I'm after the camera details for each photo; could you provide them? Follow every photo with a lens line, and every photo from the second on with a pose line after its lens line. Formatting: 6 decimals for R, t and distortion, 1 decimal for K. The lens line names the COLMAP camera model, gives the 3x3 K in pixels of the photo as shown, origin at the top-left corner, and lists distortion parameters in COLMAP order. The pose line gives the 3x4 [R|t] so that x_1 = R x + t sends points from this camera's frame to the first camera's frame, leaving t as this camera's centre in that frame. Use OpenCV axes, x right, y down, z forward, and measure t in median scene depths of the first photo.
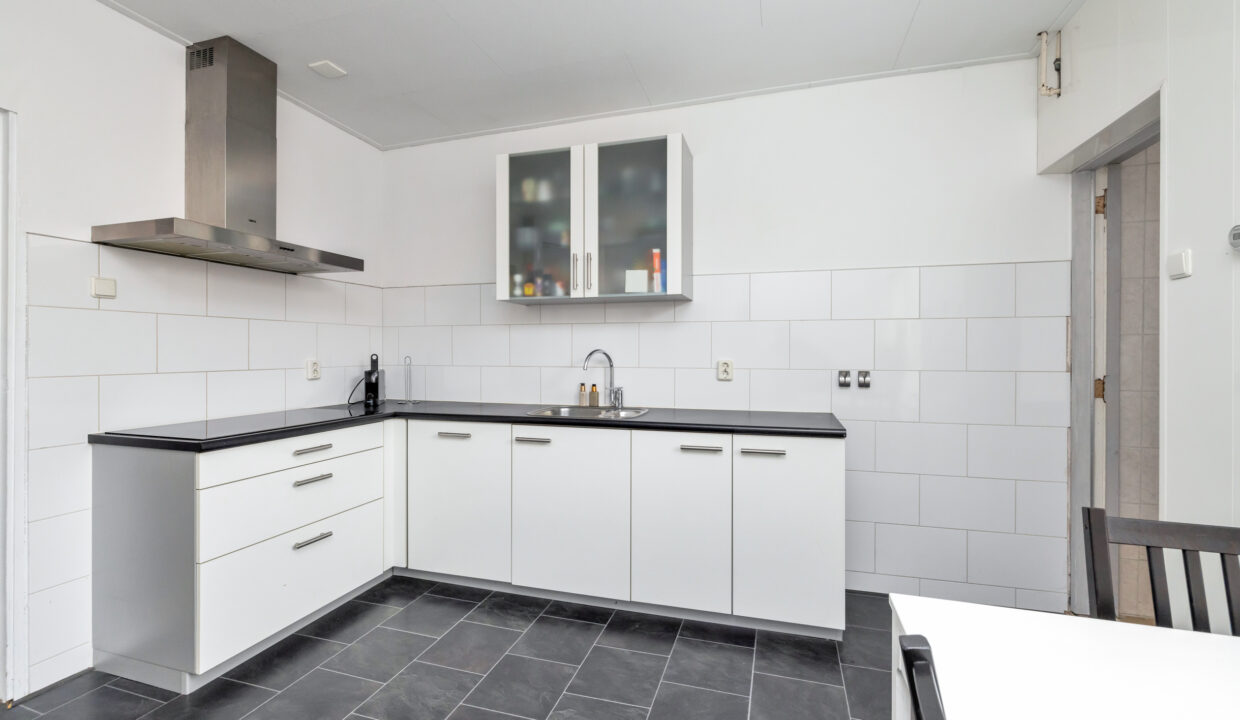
lens RADIAL K [[539.0, 0, 616.3], [0, 539.0, 358.9], [0, 0, 1]] dist [-0.000044, 0.000014]
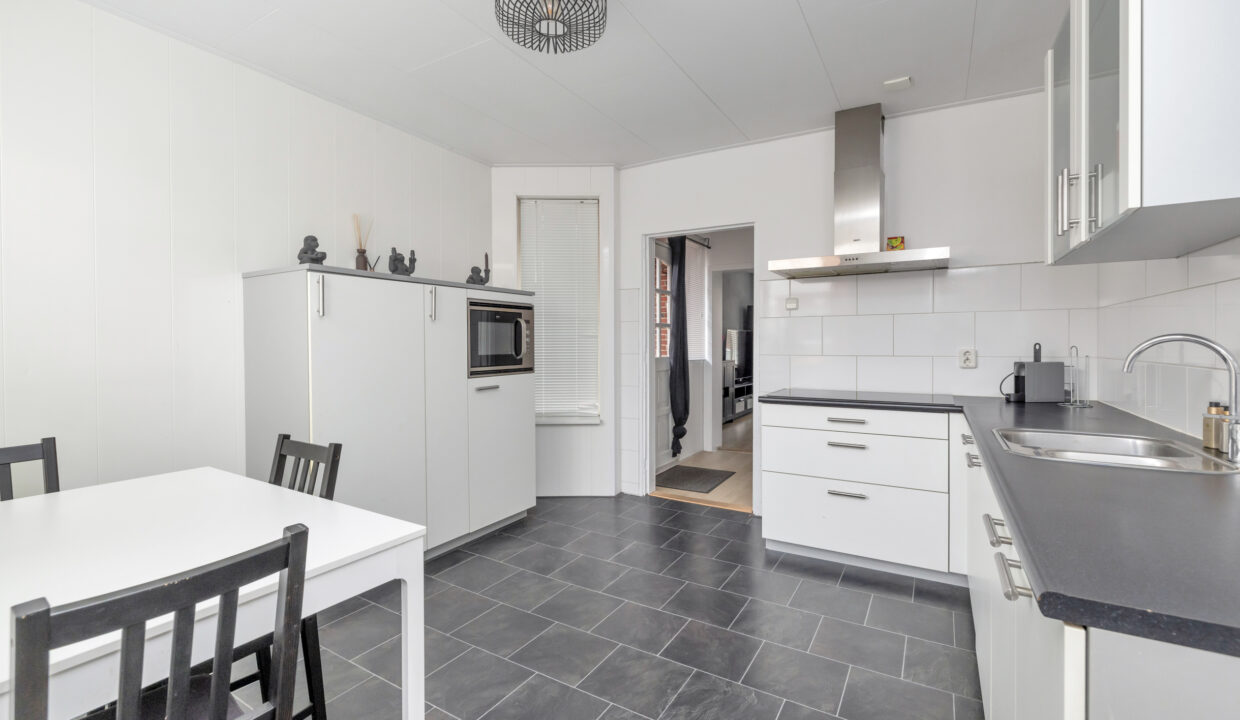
lens RADIAL K [[539.0, 0, 616.3], [0, 539.0, 358.9], [0, 0, 1]] dist [-0.000044, 0.000014]
pose [[-0.249176, 0.031411, -0.967949, 0.738199], [-0.007313, 0.999384, 0.034314, -0.011278], [0.968431, 0.015629, -0.248793, 0.781890]]
